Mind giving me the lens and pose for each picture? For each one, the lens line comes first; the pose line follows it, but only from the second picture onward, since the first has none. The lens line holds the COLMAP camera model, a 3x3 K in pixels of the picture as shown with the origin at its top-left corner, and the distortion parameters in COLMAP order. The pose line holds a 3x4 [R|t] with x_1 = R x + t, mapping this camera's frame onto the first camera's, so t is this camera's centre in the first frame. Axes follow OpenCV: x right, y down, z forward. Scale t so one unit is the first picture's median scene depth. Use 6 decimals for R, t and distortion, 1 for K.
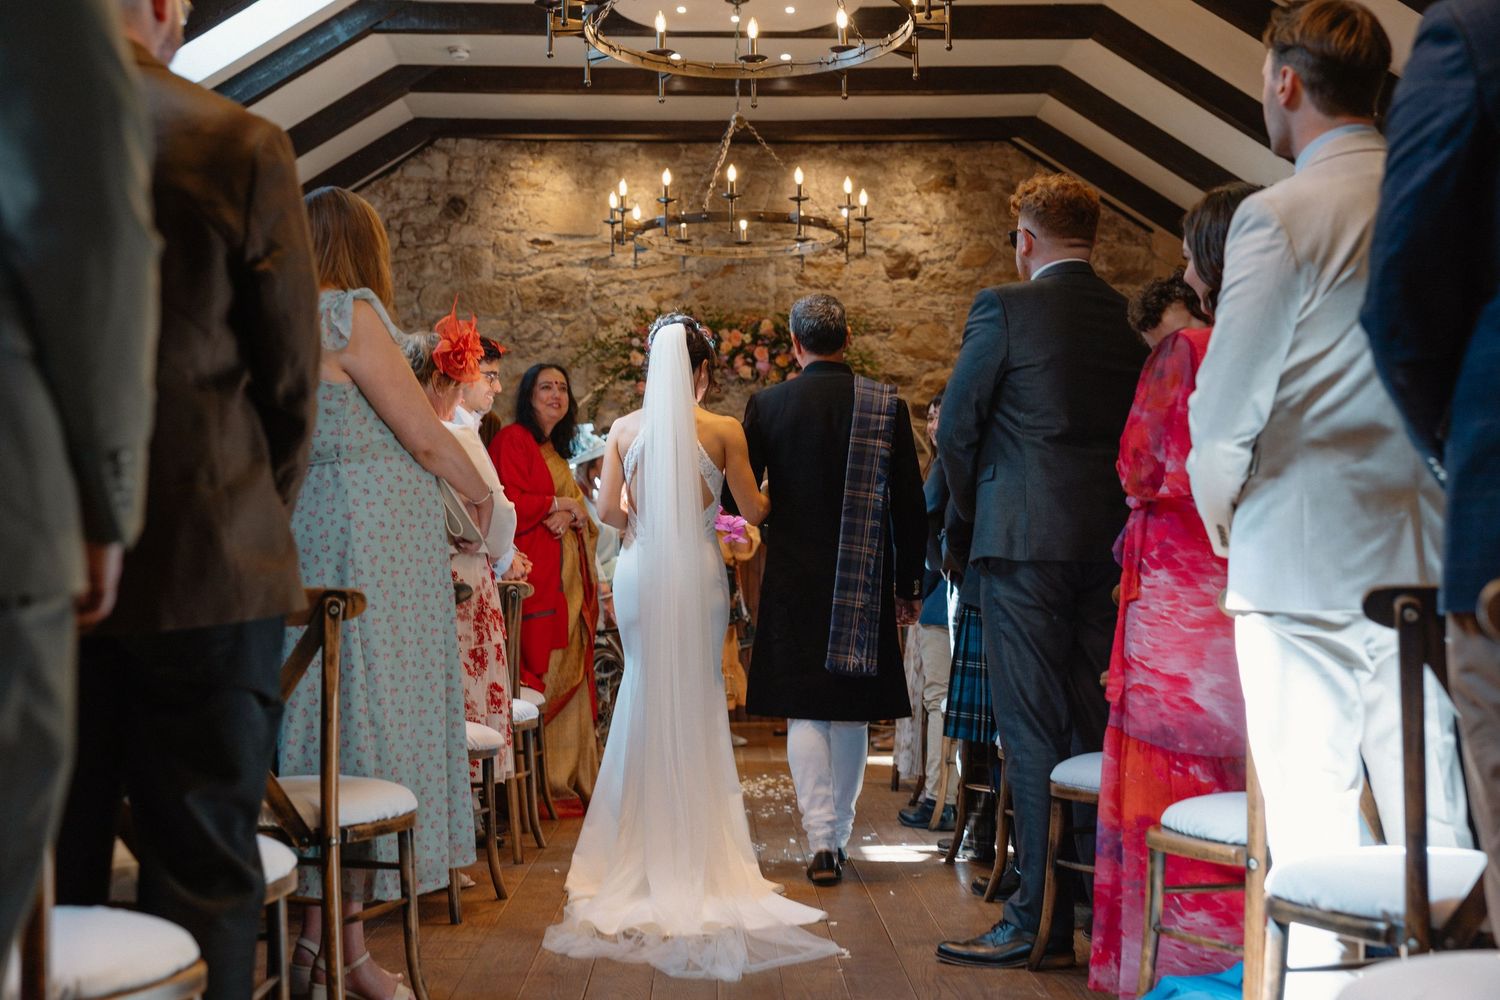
lens RADIAL K [[2007.0, 0, 750.0], [0, 2007.0, 500.0], [0, 0, 1]] dist [0.009459, 0.009386]
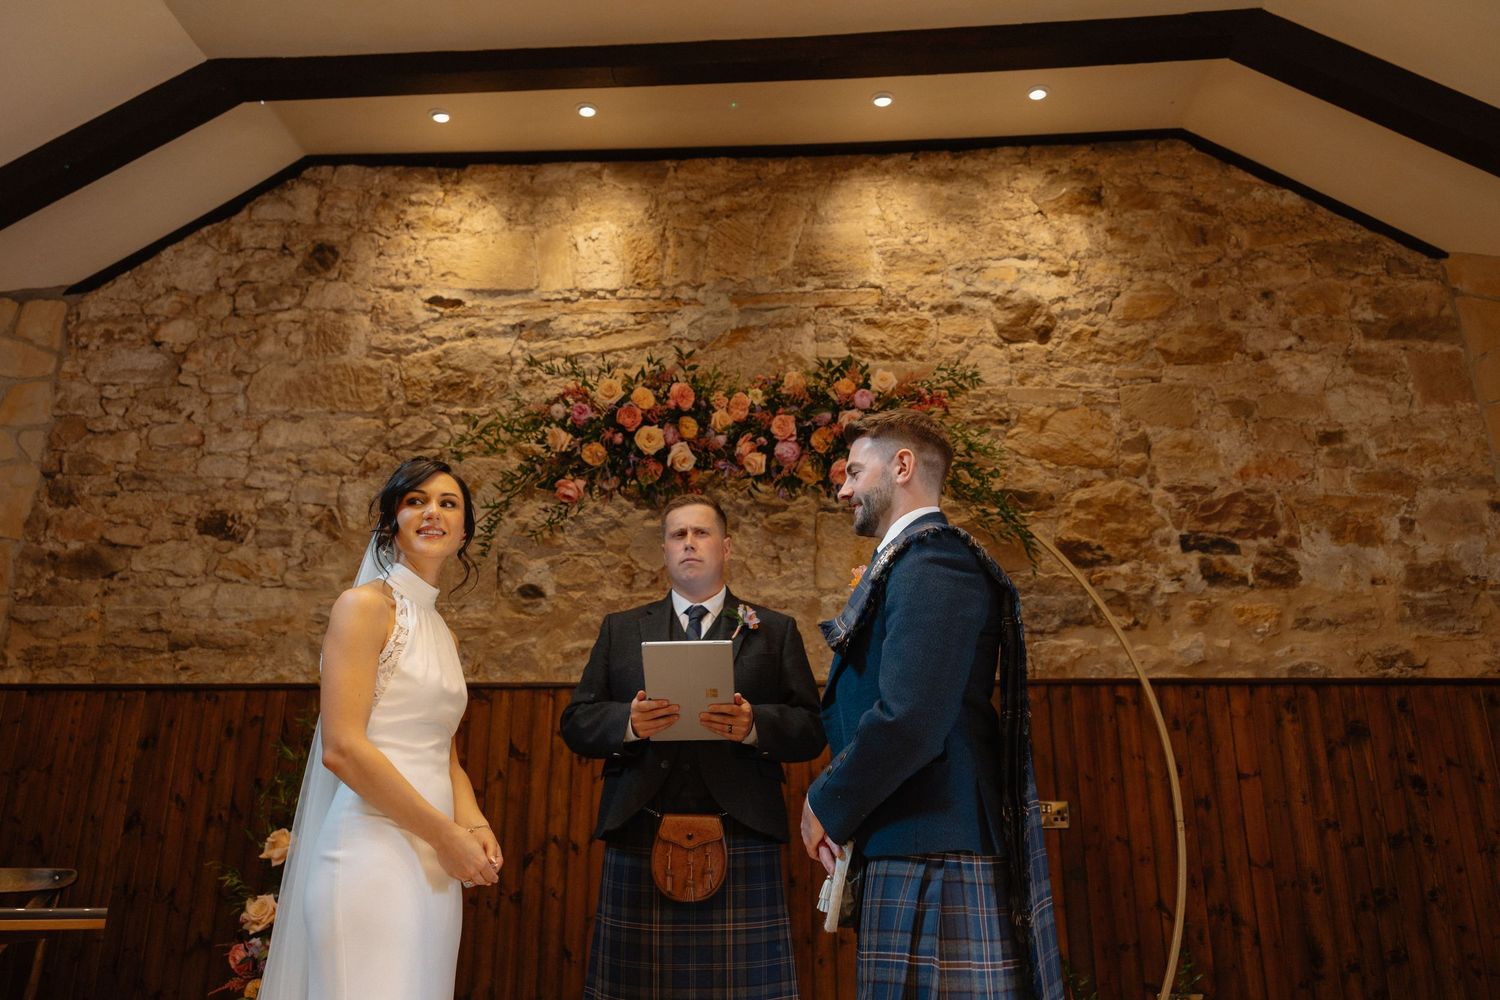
lens RADIAL K [[1179.8, 0, 744.8], [0, 1179.8, 484.1], [0, 0, 1]] dist [0.002384, 0.005758]
pose [[0.995616, -0.022603, -0.090758, 0.023056], [-0.003365, 0.961076, -0.276264, 0.029910], [0.093470, 0.275358, 0.956787, 0.665439]]
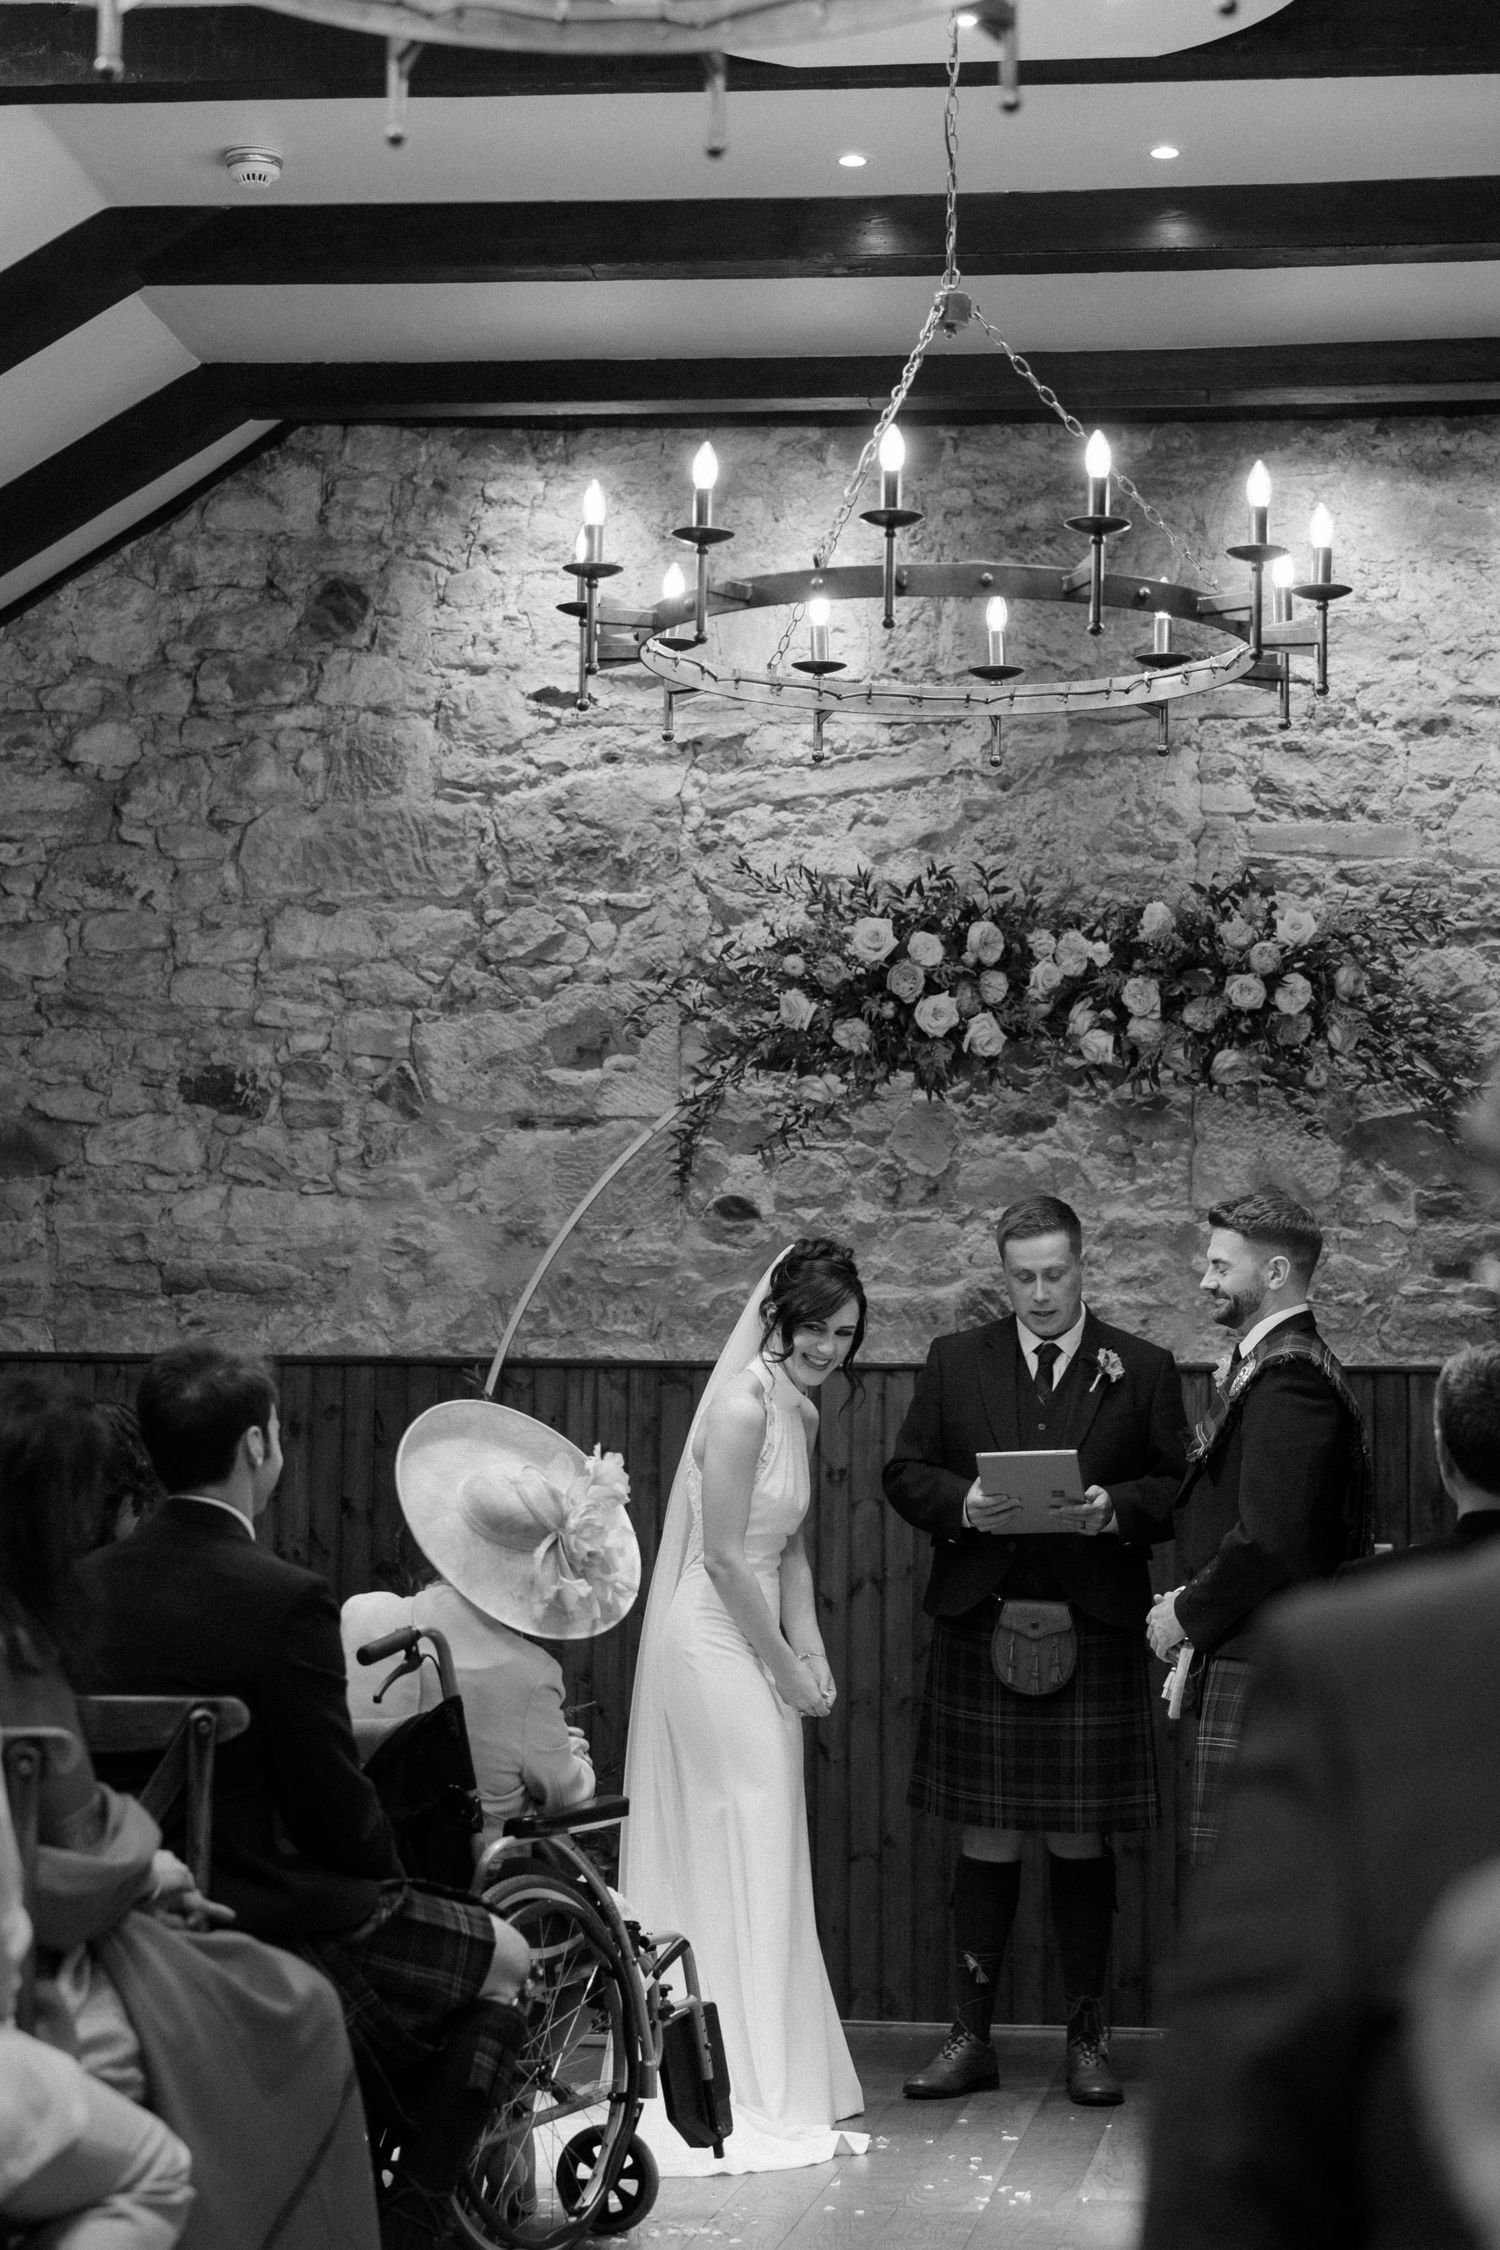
lens RADIAL K [[4544.1, 0, 753.2], [0, 4544.1, 1123.9], [0, 0, 1]] dist [0.012878, 0.100717]
pose [[0.988843, 0.002043, -0.148945, 0.055717], [-0.008990, 0.998902, -0.045986, -0.011615], [0.148687, 0.046812, 0.987776, 0.179789]]
